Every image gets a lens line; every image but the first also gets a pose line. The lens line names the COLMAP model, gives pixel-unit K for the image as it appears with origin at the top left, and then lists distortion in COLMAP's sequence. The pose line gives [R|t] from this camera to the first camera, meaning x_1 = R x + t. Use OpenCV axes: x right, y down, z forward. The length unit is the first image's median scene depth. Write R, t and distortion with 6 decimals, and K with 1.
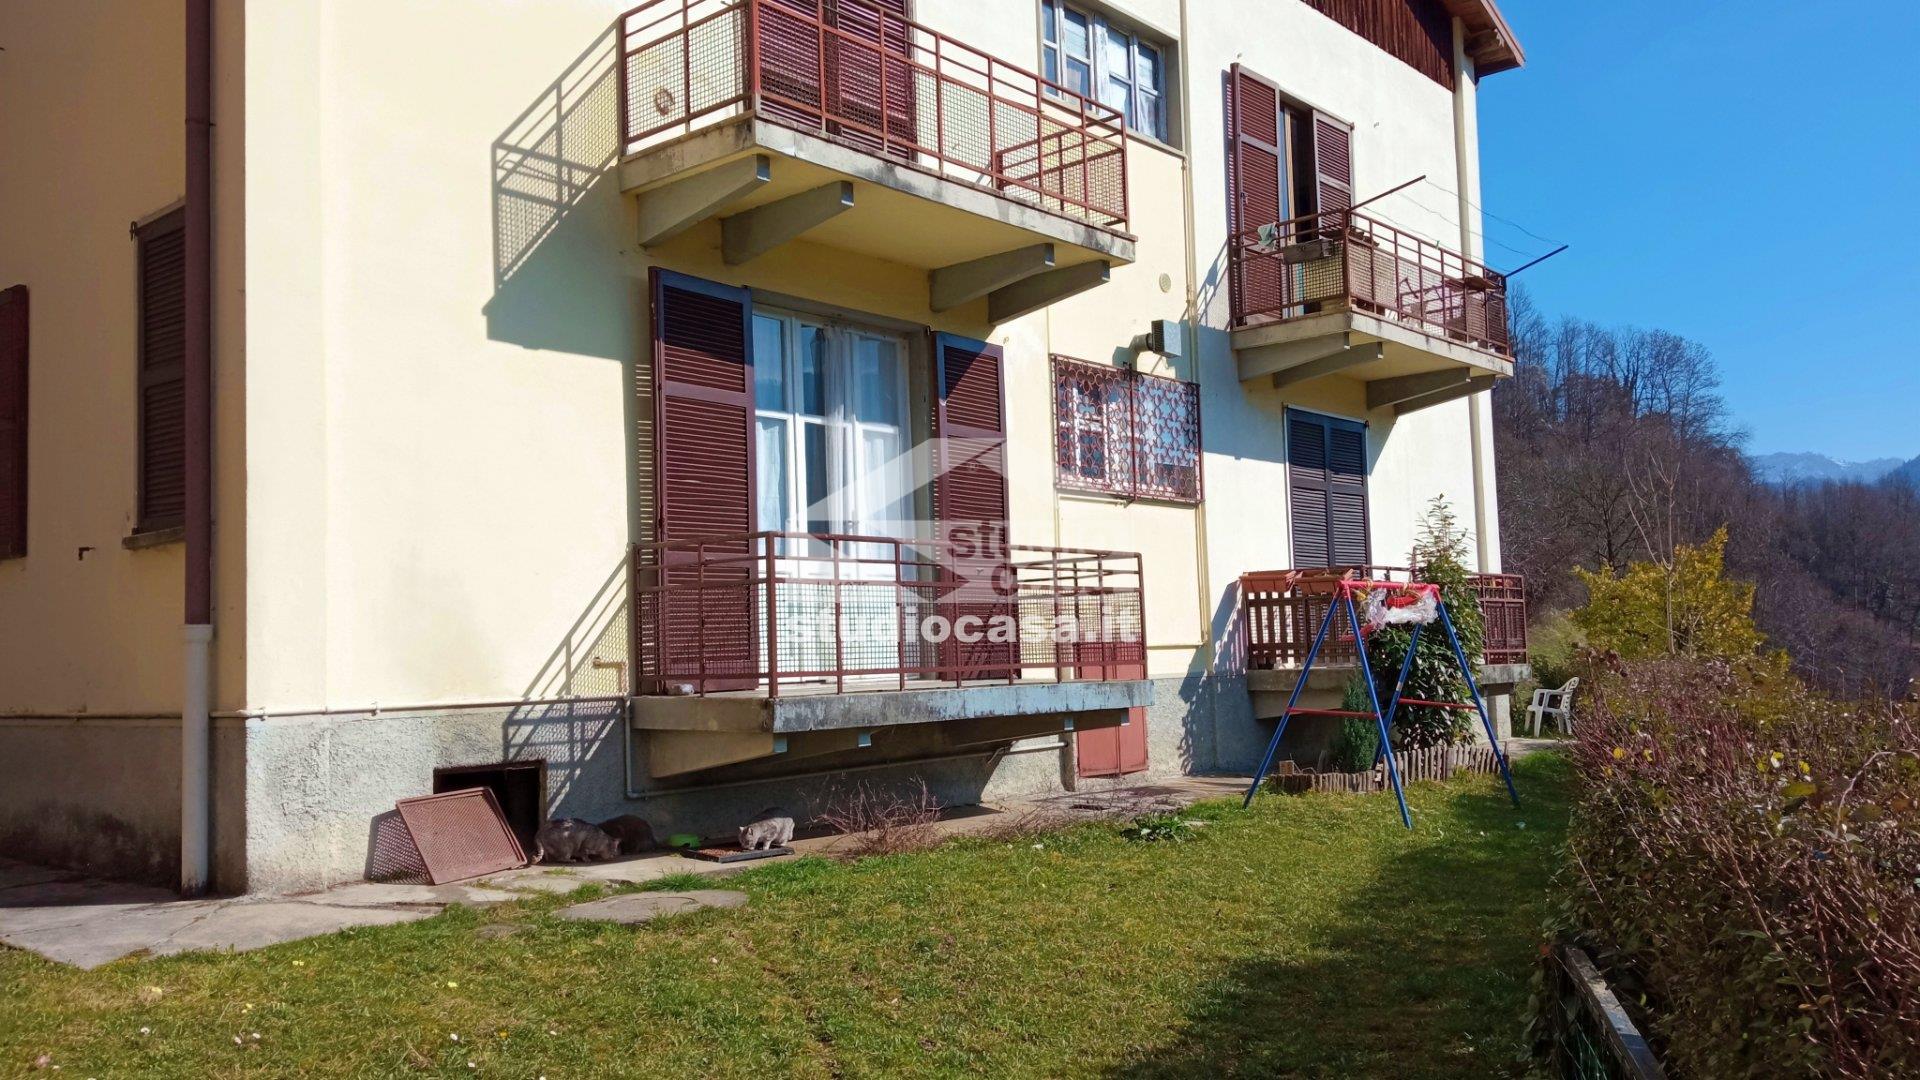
lens RADIAL K [[1620.7, 0, 960.0], [0, 1620.7, 540.0], [0, 0, 1]] dist [0.126393, -0.258321]
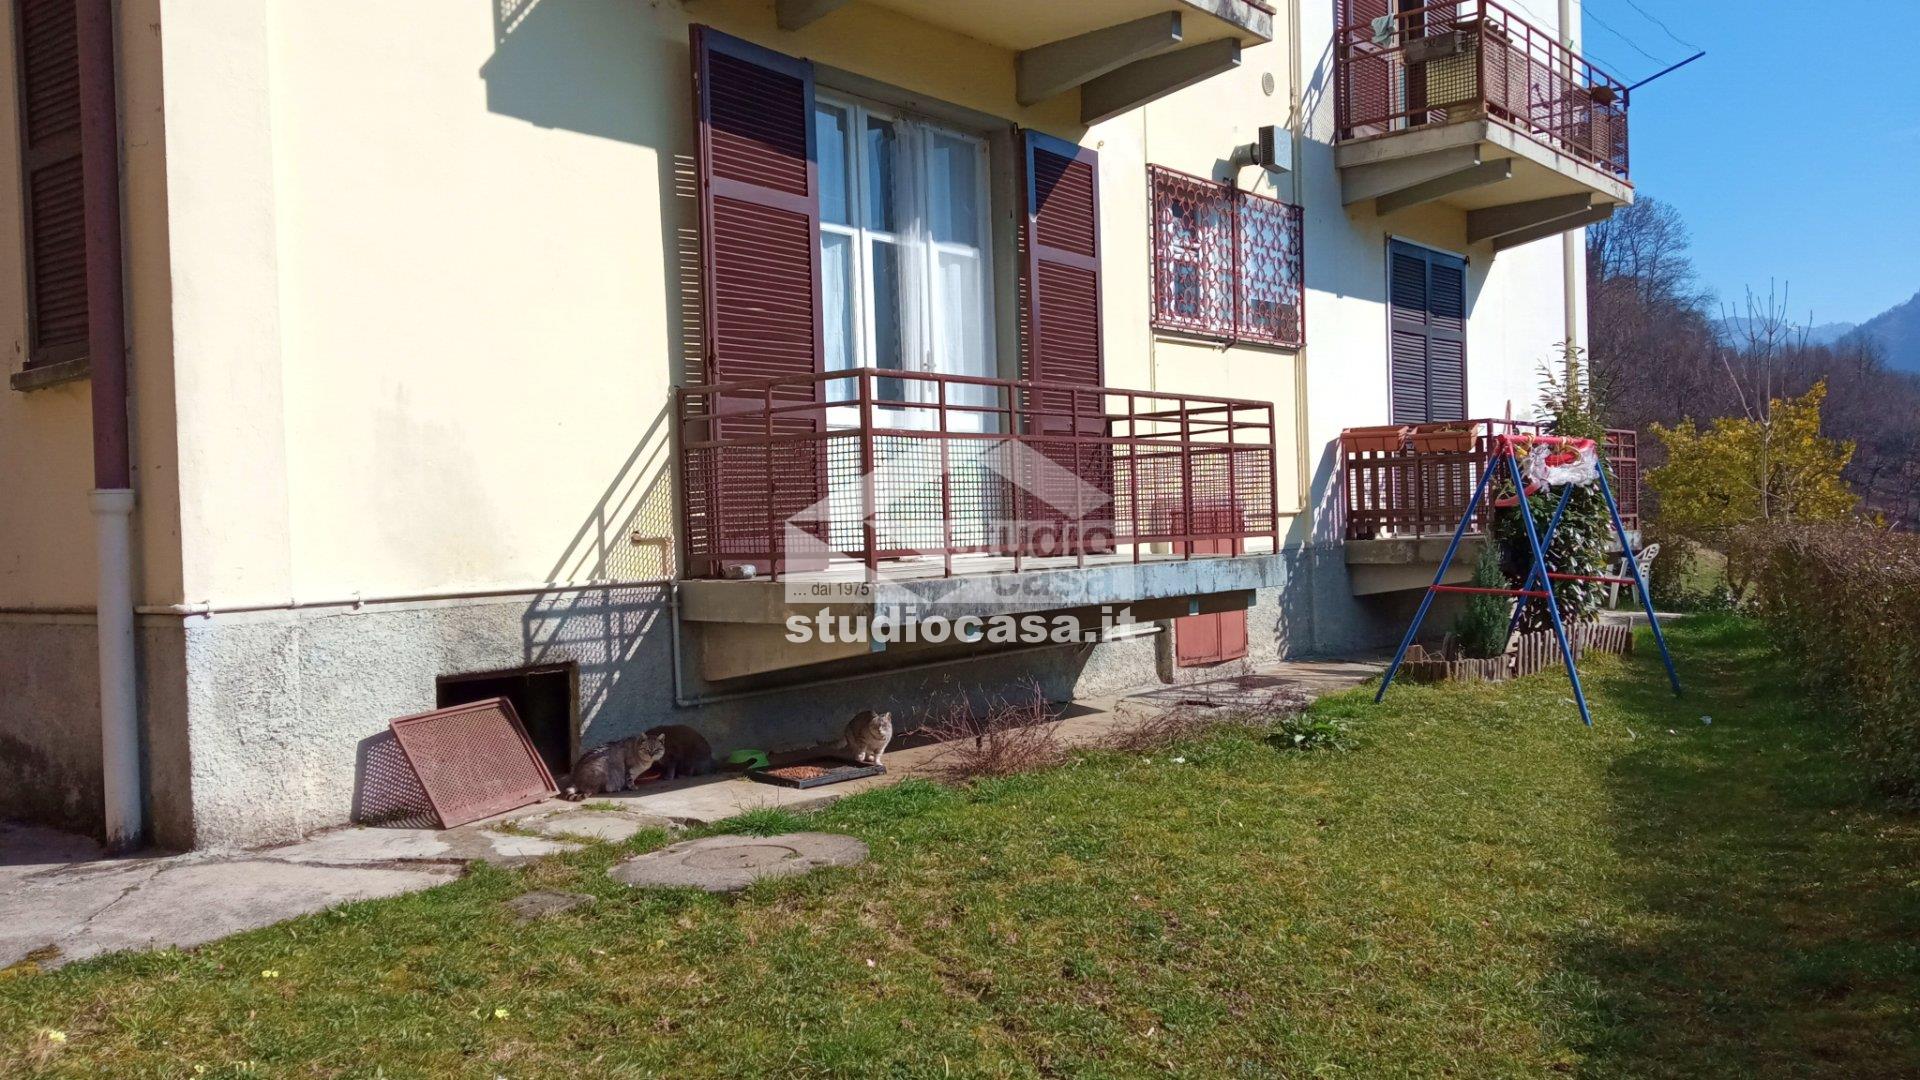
lens RADIAL K [[1607.6, 0, 960.0], [0, 1607.6, 540.0], [0, 0, 1]] dist [0.128595, -0.241323]
pose [[0.999580, -0.005264, 0.028505, -0.085974], [0.002943, 0.996721, 0.080864, 0.013085], [-0.028837, -0.080747, 0.996317, 0.211191]]
